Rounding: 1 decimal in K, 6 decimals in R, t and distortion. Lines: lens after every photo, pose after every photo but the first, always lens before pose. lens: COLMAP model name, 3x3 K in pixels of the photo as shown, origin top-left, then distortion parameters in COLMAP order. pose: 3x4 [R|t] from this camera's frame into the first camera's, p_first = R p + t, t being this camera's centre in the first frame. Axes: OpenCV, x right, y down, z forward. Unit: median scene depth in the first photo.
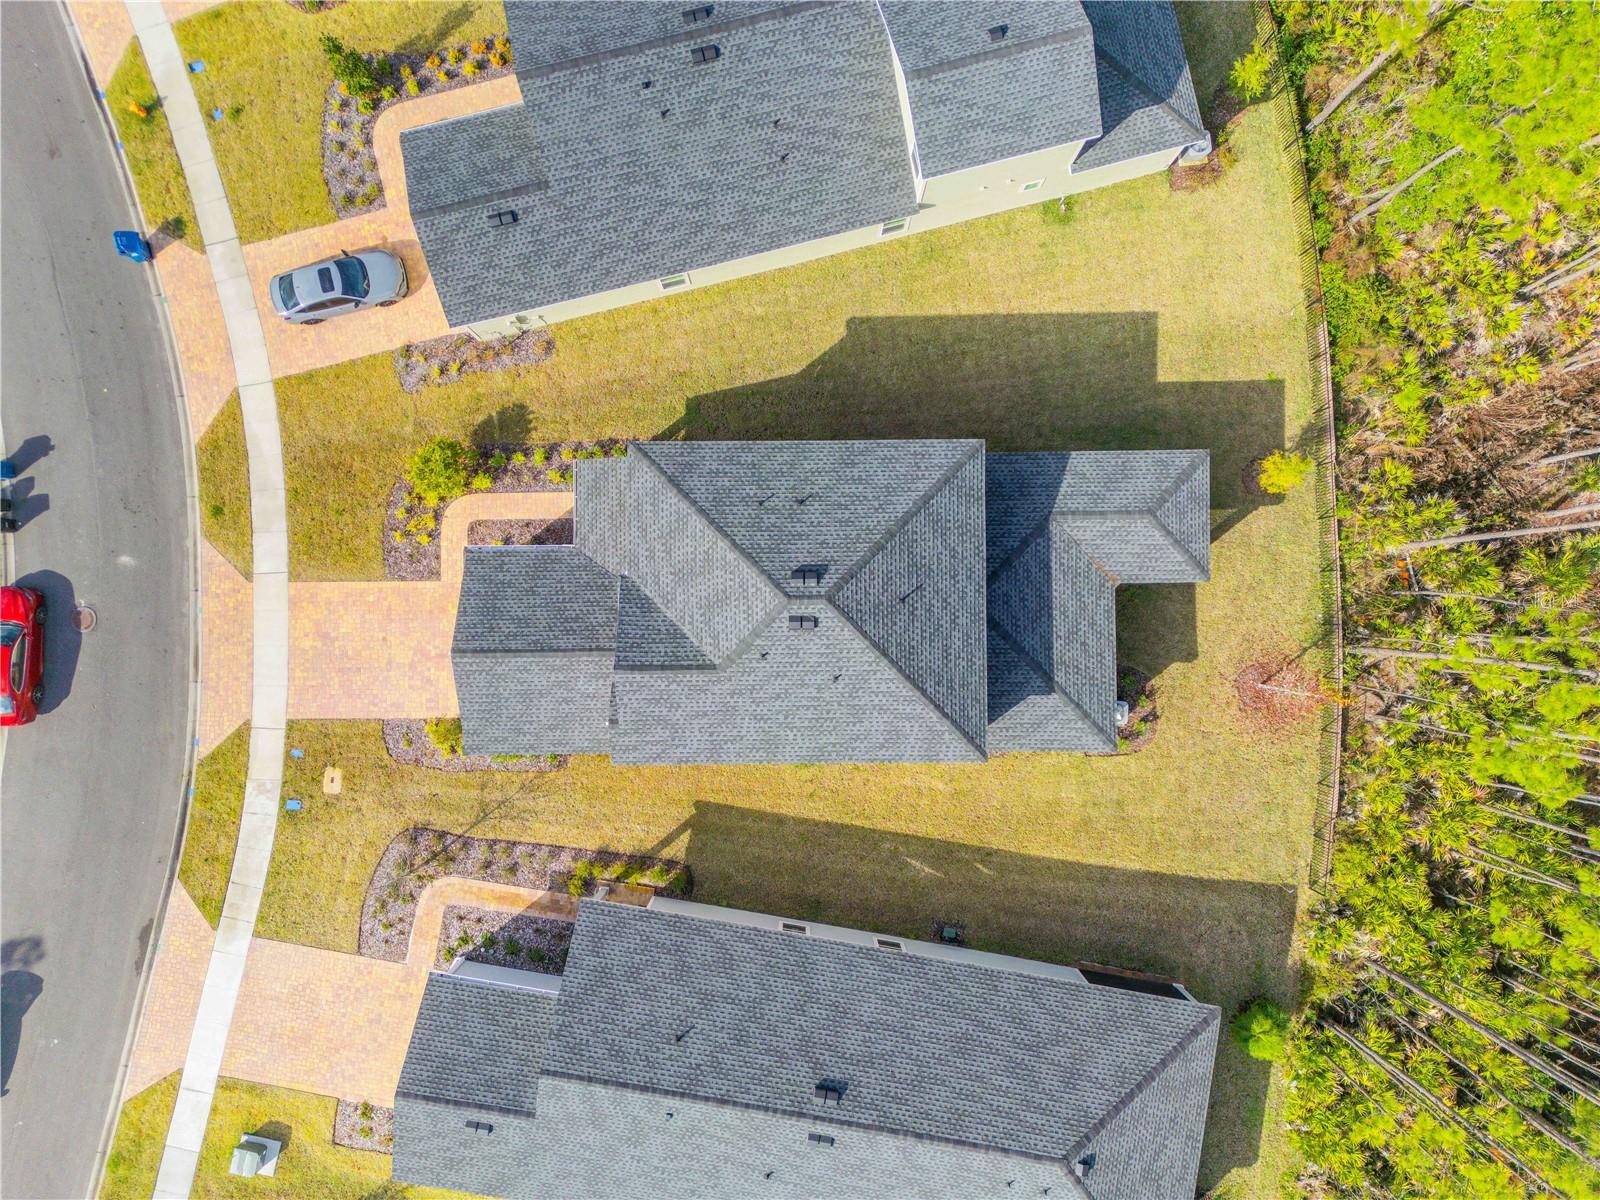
lens RADIAL K [[1122.4, 0, 804.5], [0, 1122.4, 604.8], [0, 0, 1]] dist [0.077509, -0.075474]
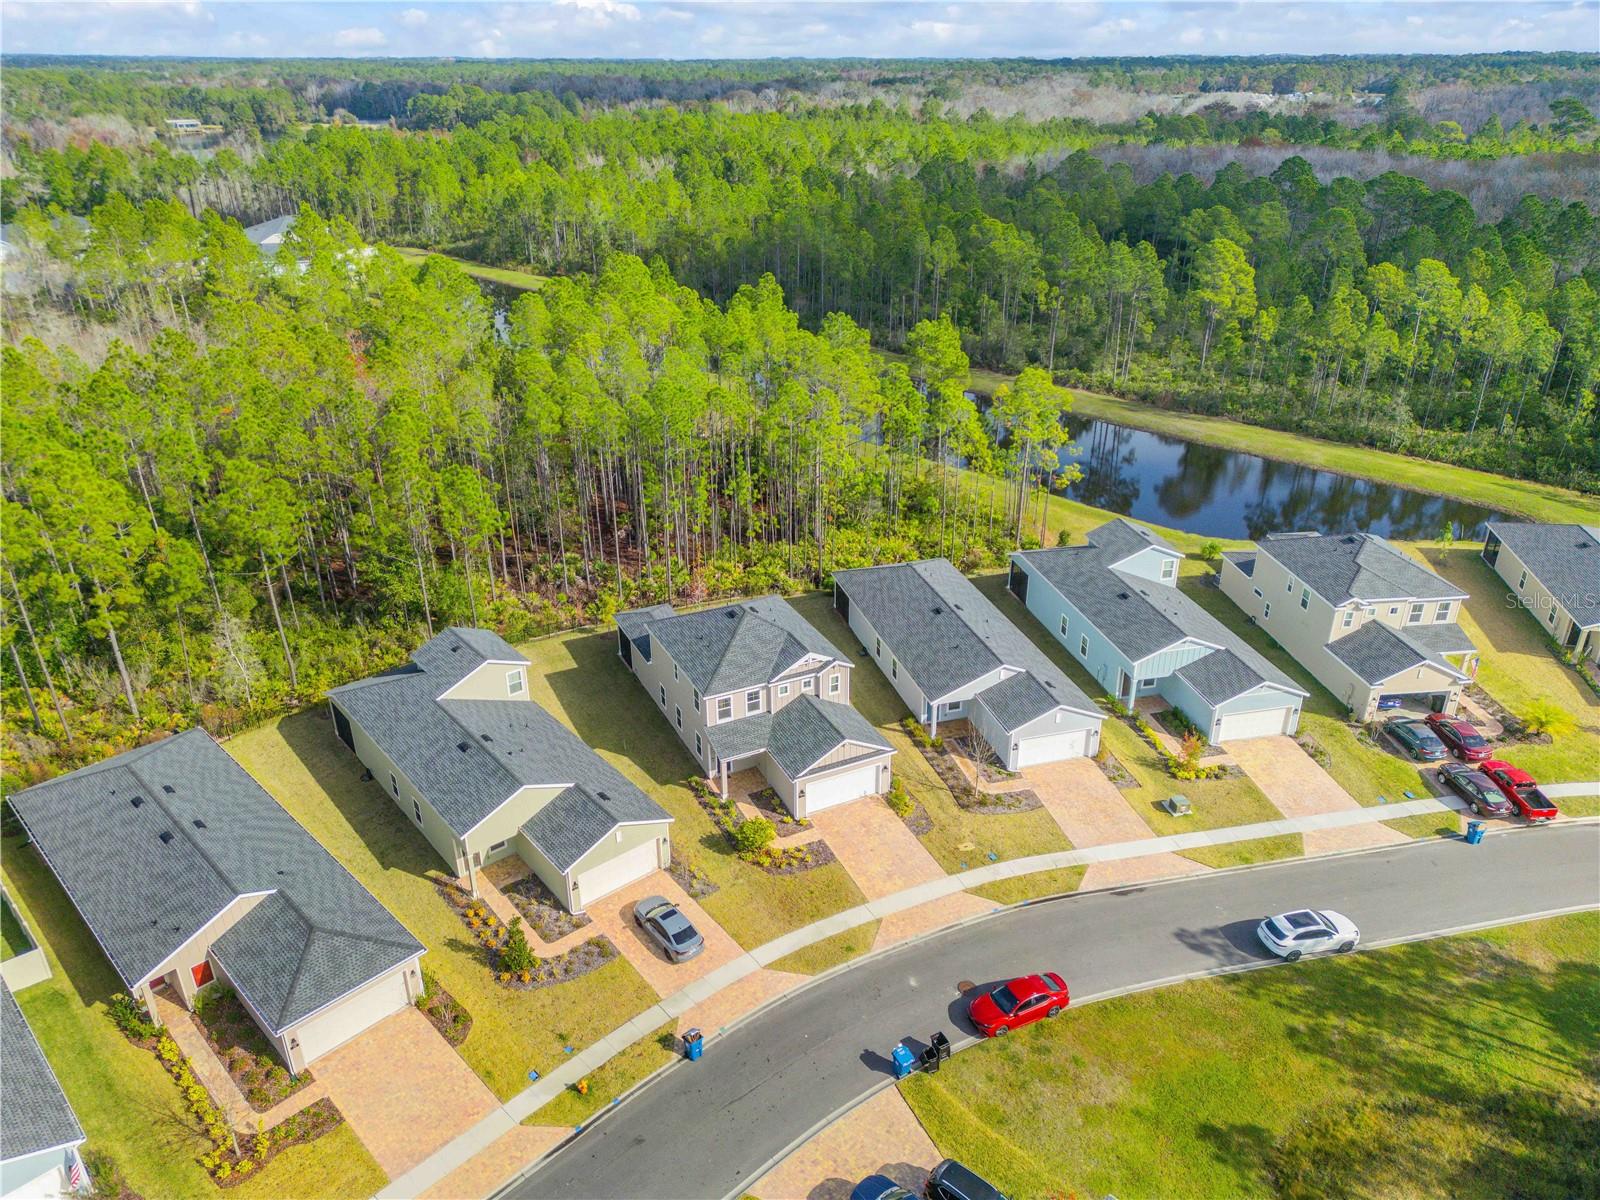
lens RADIAL K [[1115.9, 0, 800.0], [0, 1115.9, 600.0], [0, 0, 1]] dist [0.077446, -0.072303]
pose [[-0.431061, -0.389277, 0.814033, -1.446496], [0.902302, -0.179926, 0.391761, -0.600209], [-0.006038, 0.903377, 0.428805, 0.023595]]
